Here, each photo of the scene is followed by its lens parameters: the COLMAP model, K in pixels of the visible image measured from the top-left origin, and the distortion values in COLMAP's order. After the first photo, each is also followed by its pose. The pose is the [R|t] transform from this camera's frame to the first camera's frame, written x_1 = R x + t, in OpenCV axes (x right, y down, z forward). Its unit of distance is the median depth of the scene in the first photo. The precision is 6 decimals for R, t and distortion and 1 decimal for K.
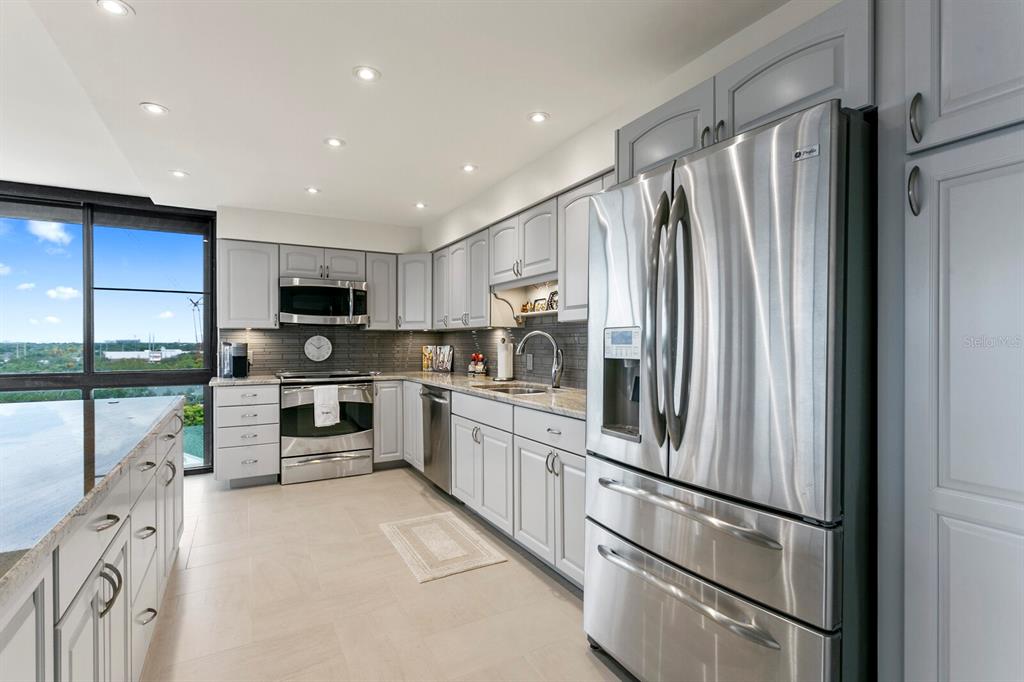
lens RADIAL K [[493.7, 0, 518.2], [0, 493.7, 344.6], [0, 0, 1]] dist [0.000139, 0.002024]
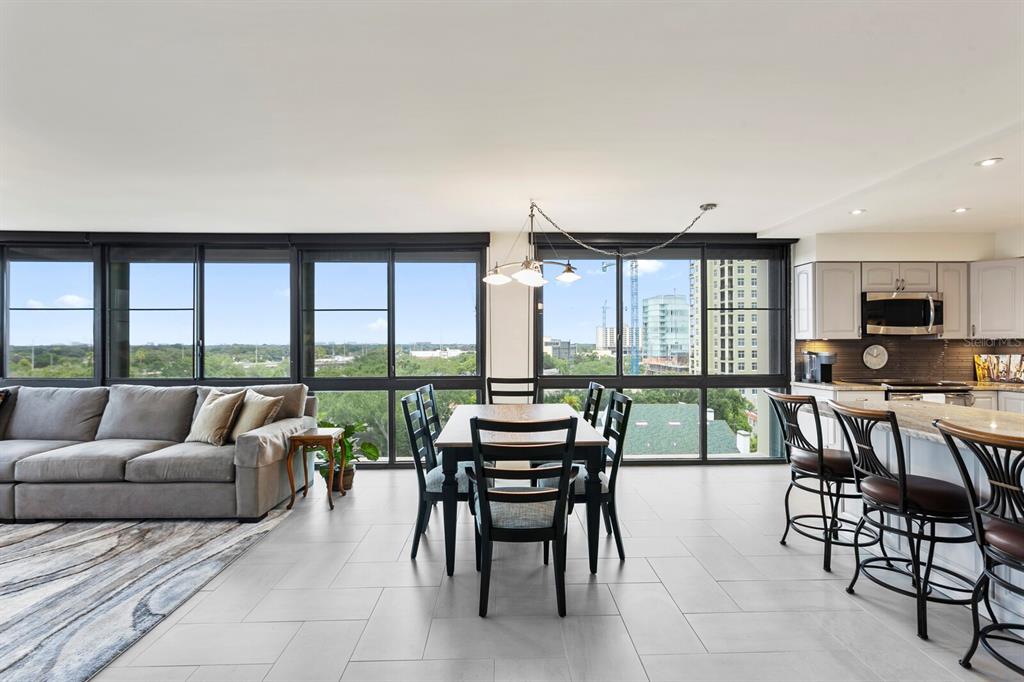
lens RADIAL K [[493.7, 0, 514.3], [0, 493.7, 337.7], [0, 0, 1]] dist [0.000139, 0.002024]
pose [[0.883181, -0.007370, -0.468974, -0.618995], [-0.000163, 0.999872, -0.016019, -0.017158], [0.469032, 0.014224, 0.883067, -0.315093]]
